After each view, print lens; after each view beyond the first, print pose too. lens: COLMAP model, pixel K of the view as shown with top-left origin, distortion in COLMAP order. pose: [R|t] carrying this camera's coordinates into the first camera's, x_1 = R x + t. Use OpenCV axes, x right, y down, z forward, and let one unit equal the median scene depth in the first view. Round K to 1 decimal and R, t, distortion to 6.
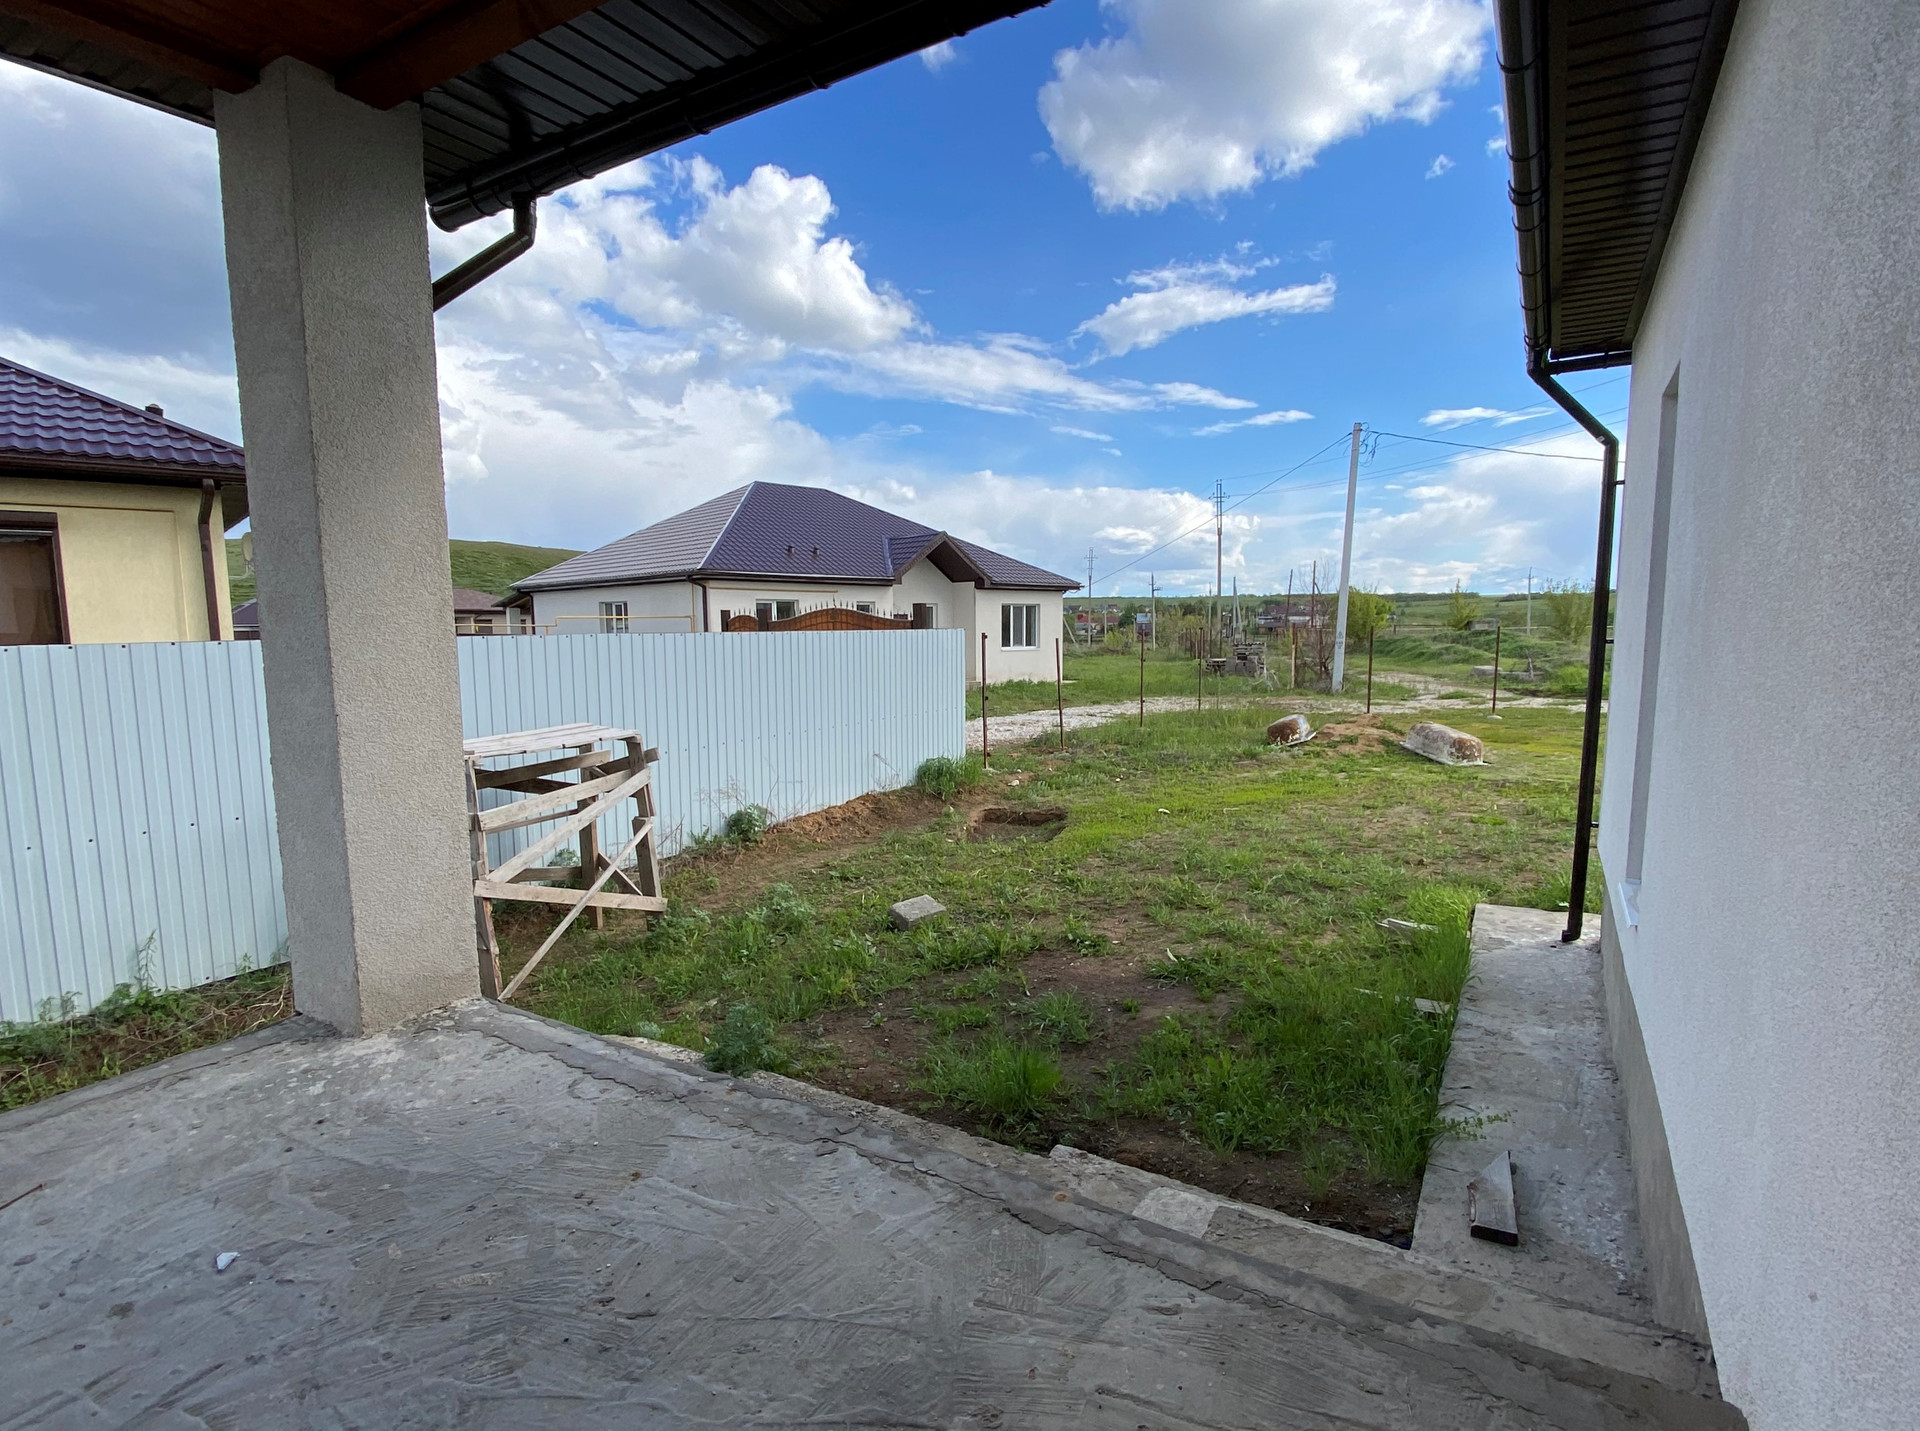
lens RADIAL K [[973.8, 0, 959.7], [0, 973.8, 724.1], [0, 0, 1]] dist [0.014325, -0.005681]
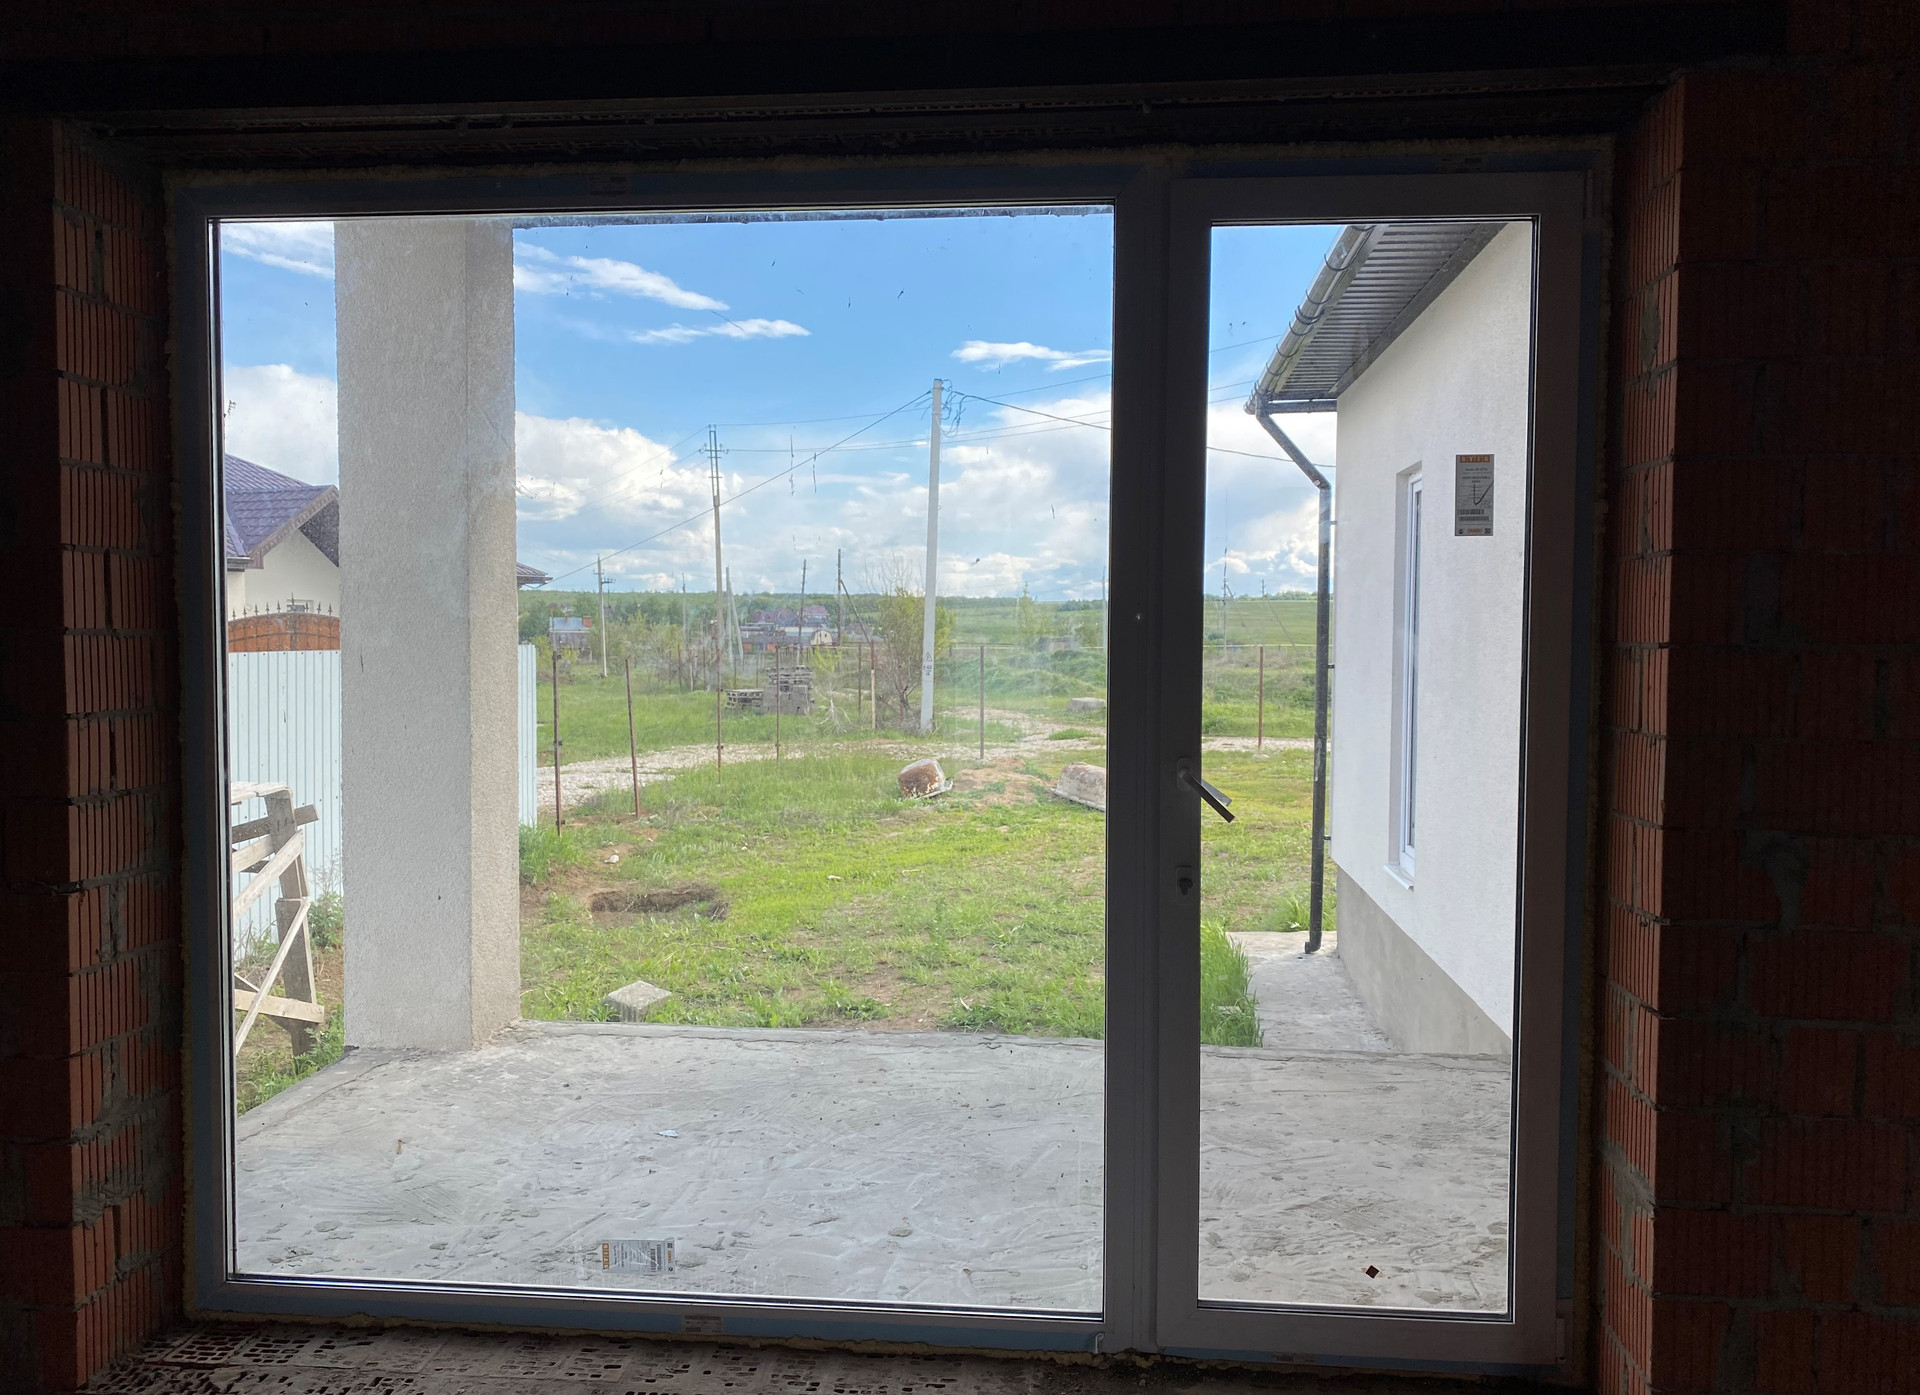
lens RADIAL K [[1649.0, 0, 950.6], [0, 1649.0, 678.4], [0, 0, 1]] dist [0.088389, -0.023342]
pose [[0.897730, -0.001019, 0.440545, -0.145056], [0.034344, 0.997116, -0.067680, 0.010643], [-0.439205, 0.075888, 0.895176, -0.126356]]
